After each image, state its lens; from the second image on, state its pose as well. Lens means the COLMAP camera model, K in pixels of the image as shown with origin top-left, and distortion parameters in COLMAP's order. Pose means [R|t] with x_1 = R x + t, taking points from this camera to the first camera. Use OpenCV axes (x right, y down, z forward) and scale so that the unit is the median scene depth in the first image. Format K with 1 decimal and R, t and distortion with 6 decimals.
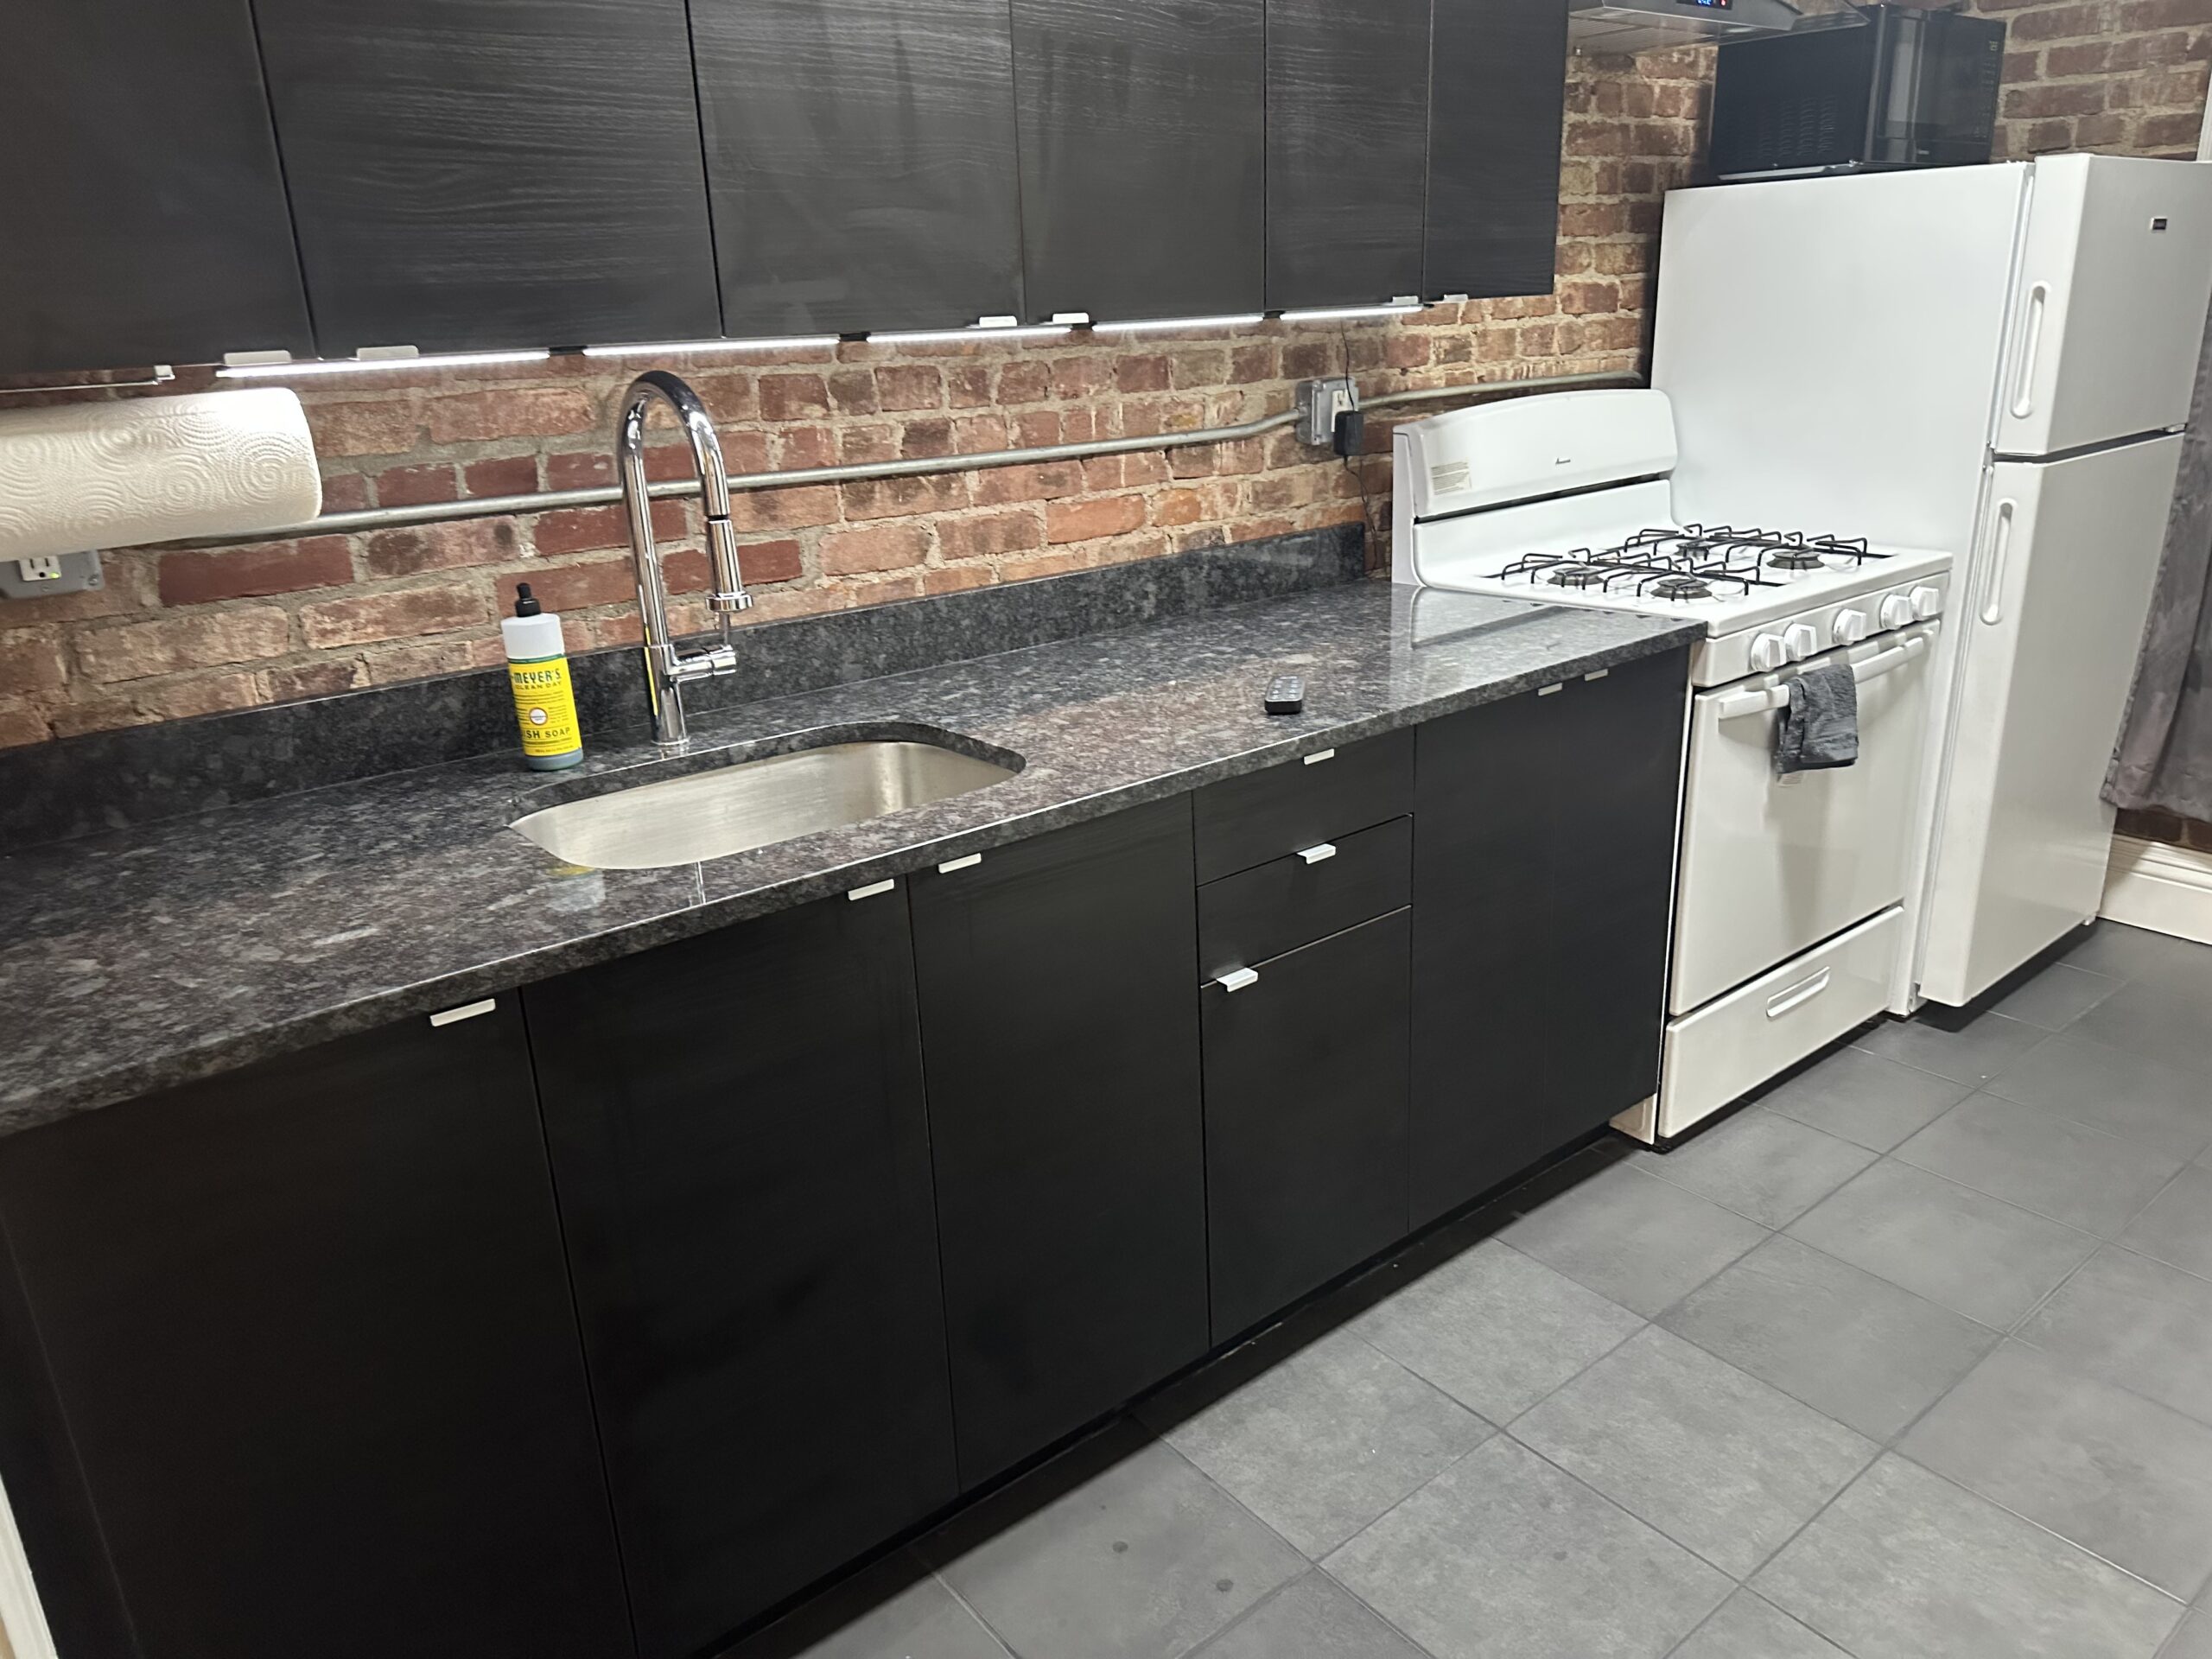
lens RADIAL K [[1556.4, 0, 1109.7], [0, 1556.4, 849.4], [0, 0, 1]] dist [0.039715, -0.002300]
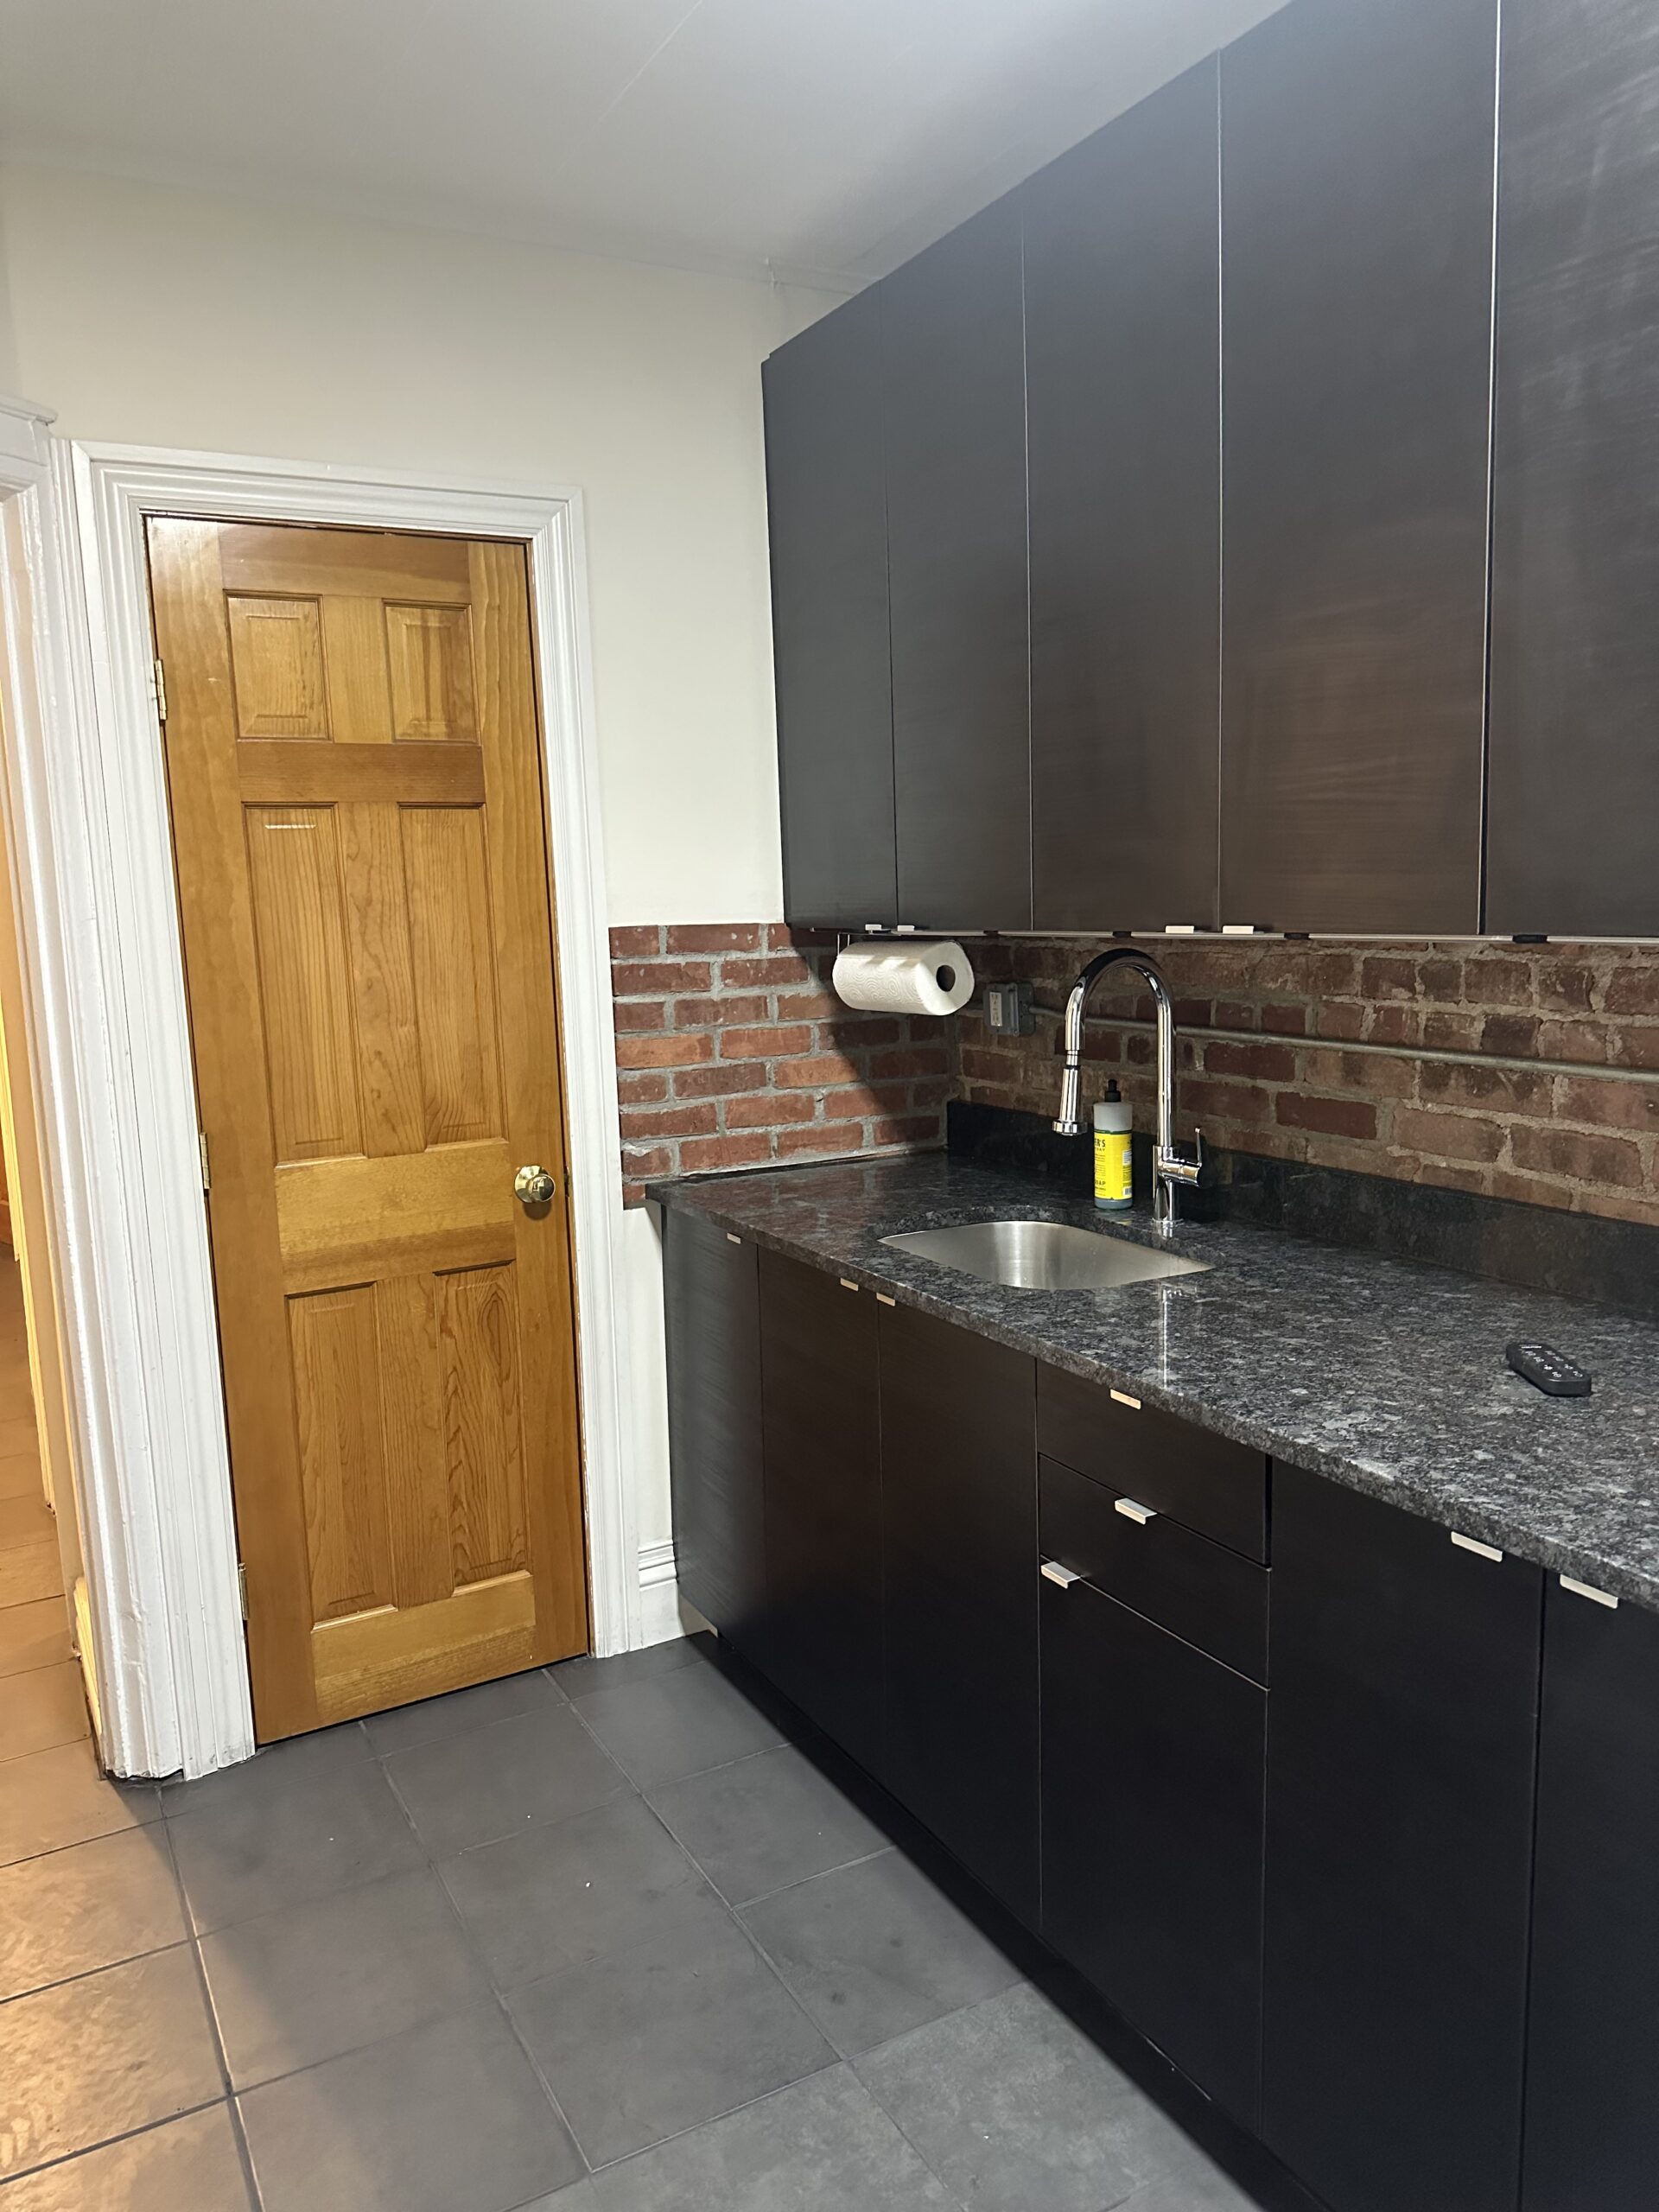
lens RADIAL K [[1556.4, 0, 830.8], [0, 1556.4, 1093.4], [0, 0, 1]] dist [0.039715, -0.002300]
pose [[-0.159743, 0.170349, -0.972349, 0.882843], [-0.292644, 0.932549, 0.211453, -0.317219], [0.942784, 0.318330, -0.099117, 0.737926]]
